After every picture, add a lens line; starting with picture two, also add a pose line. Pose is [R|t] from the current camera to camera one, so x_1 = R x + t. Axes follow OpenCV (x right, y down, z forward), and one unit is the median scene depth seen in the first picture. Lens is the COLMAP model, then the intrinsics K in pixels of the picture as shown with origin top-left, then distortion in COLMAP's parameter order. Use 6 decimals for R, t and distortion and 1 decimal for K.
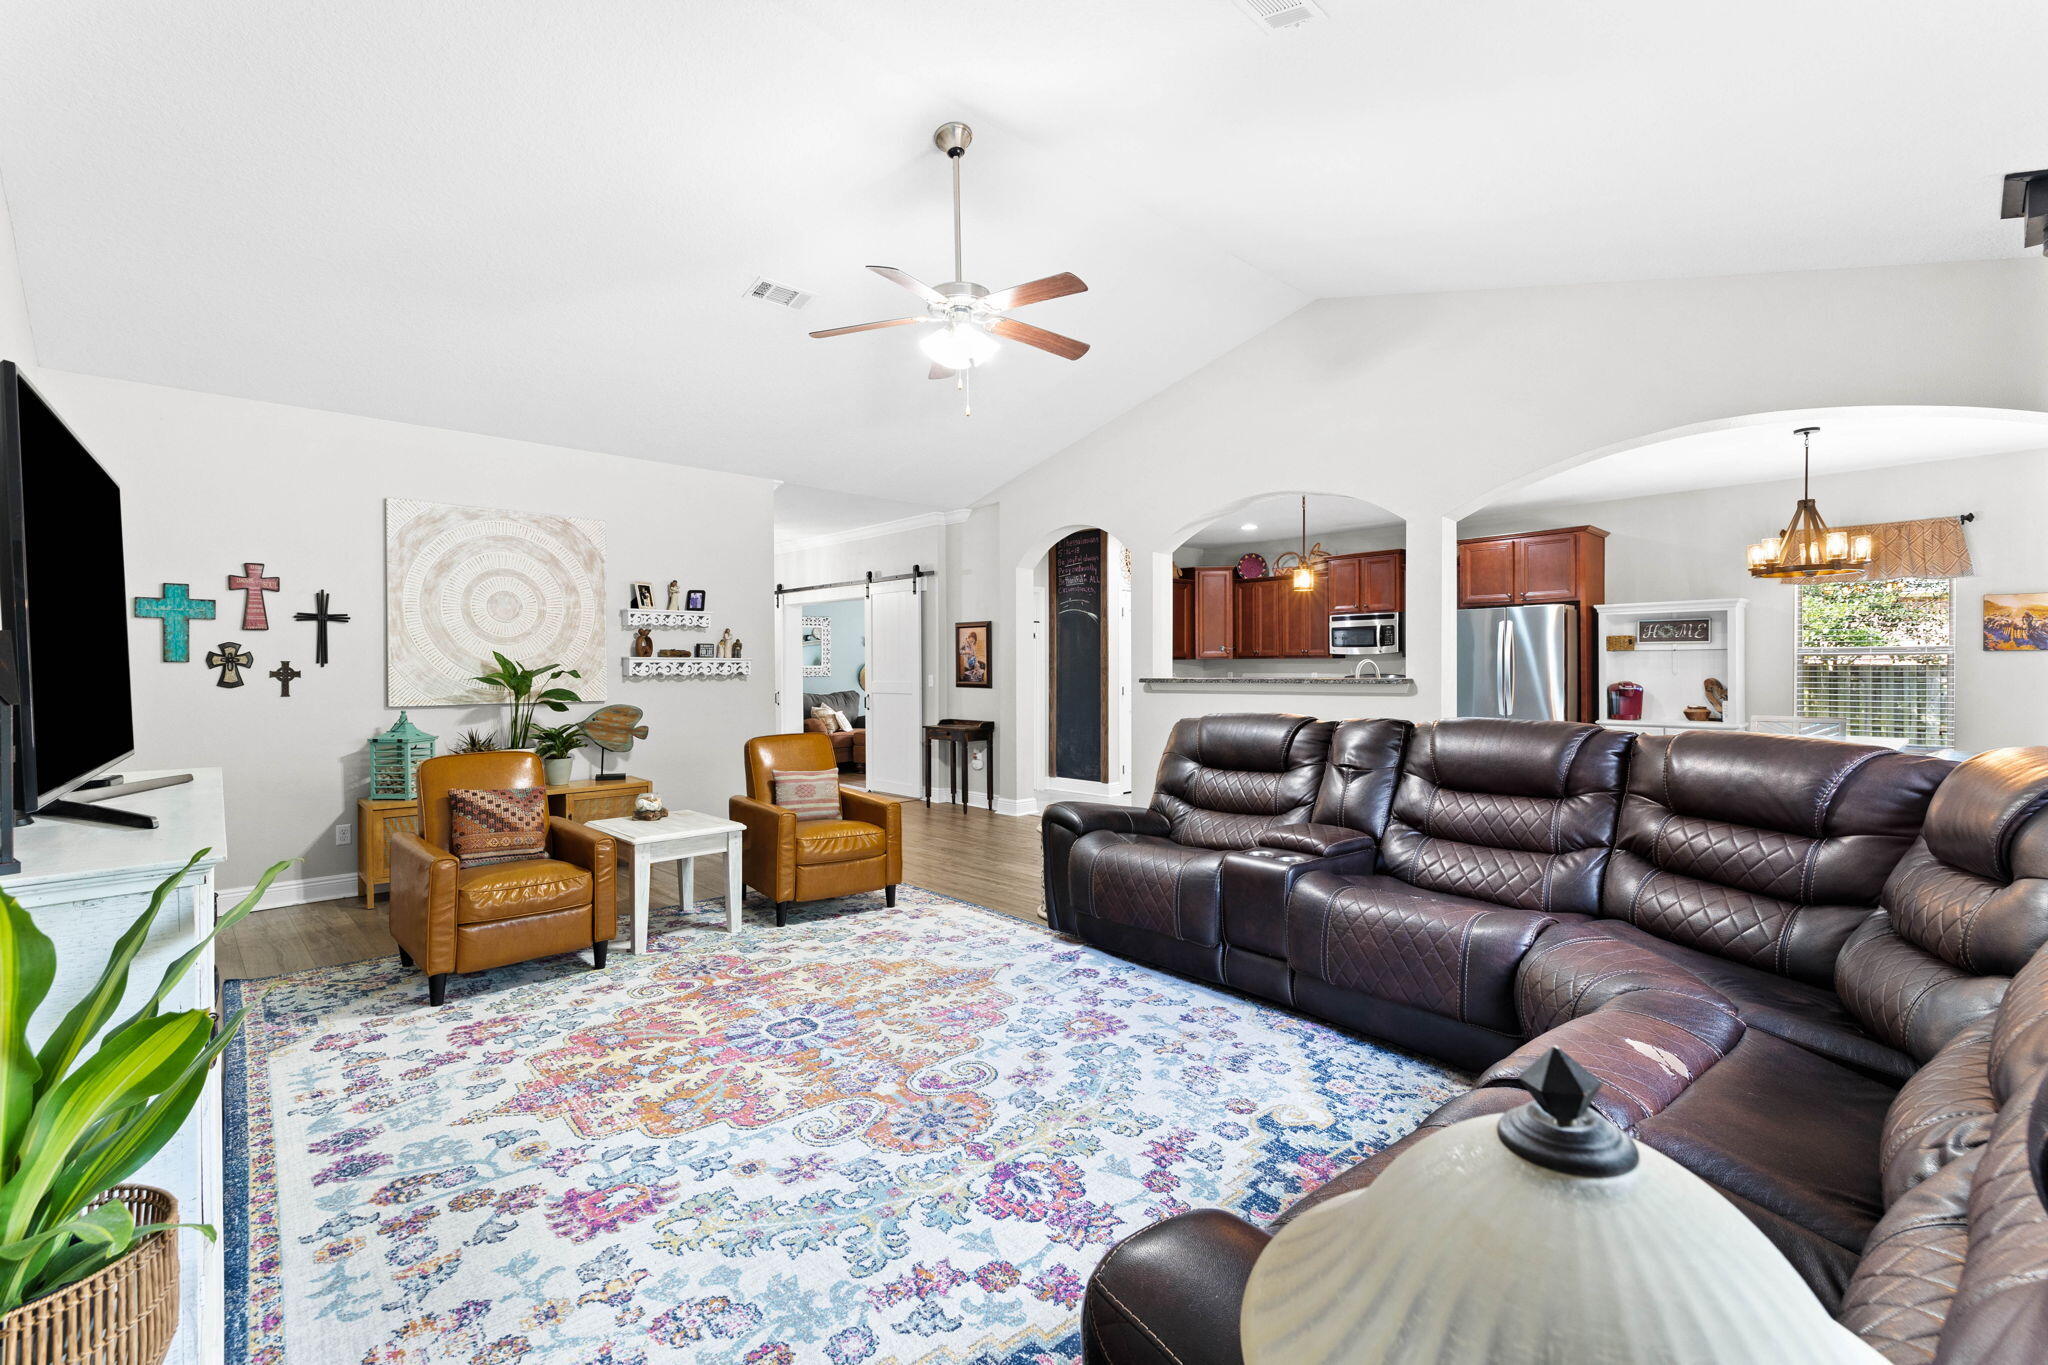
lens RADIAL K [[868.4, 0, 1016.4], [0, 868.4, 674.8], [0, 0, 1]] dist [0.001208, -0.000433]
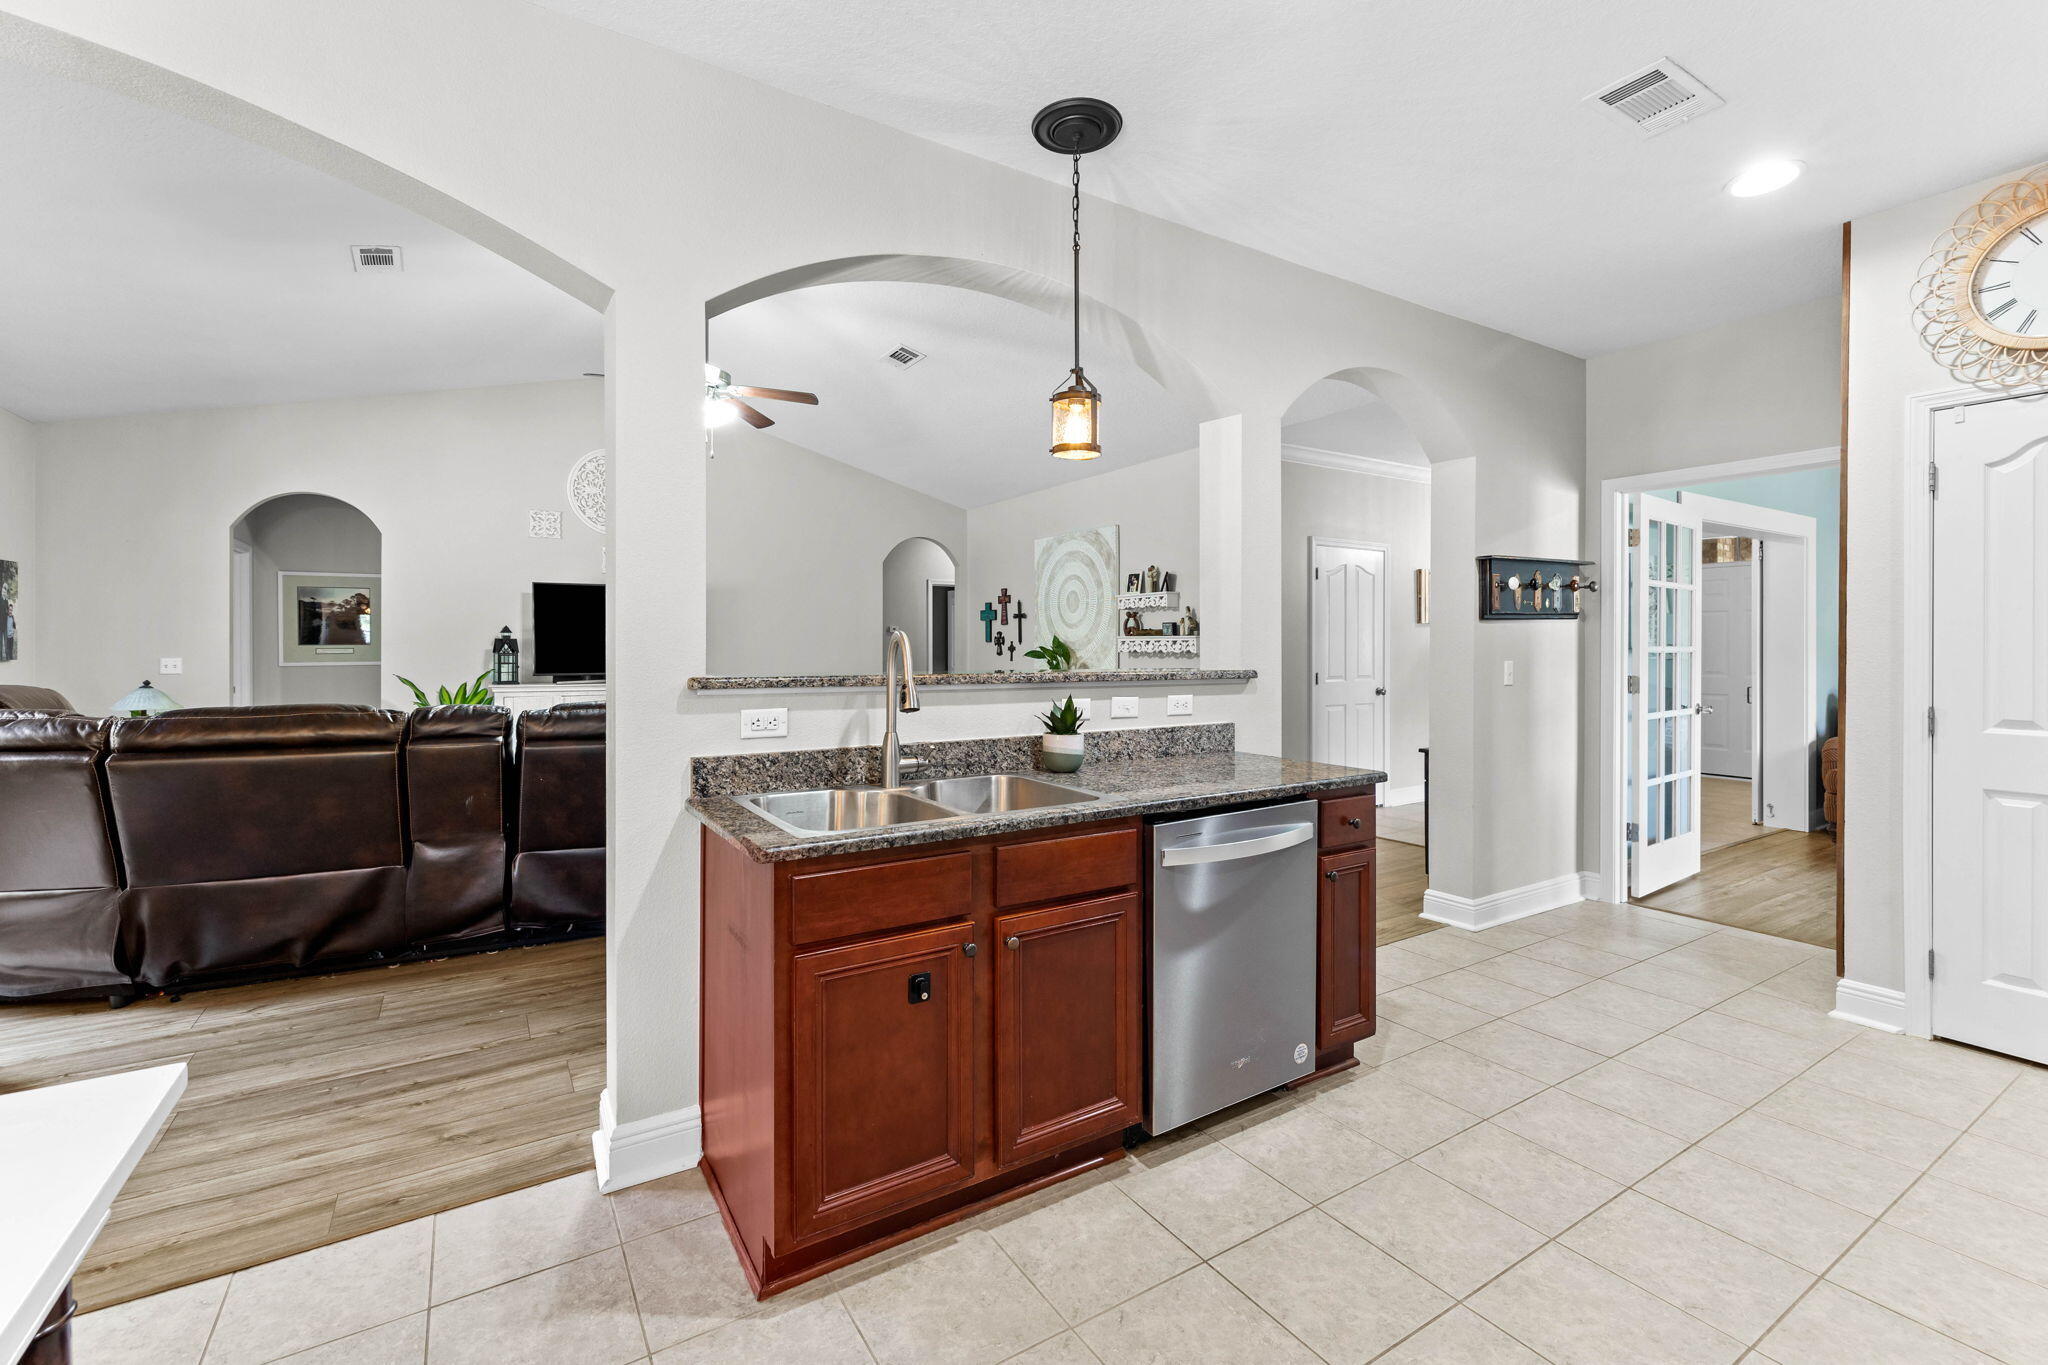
lens RADIAL K [[868.4, 0, 1016.4], [0, 868.4, 674.8], [0, 0, 1]] dist [0.001208, -0.000433]
pose [[-0.180965, 0.037243, -0.982784, 0.854588], [-0.005498, 0.999229, 0.038879, -0.015137], [0.983474, 0.012439, -0.180621, 1.225628]]
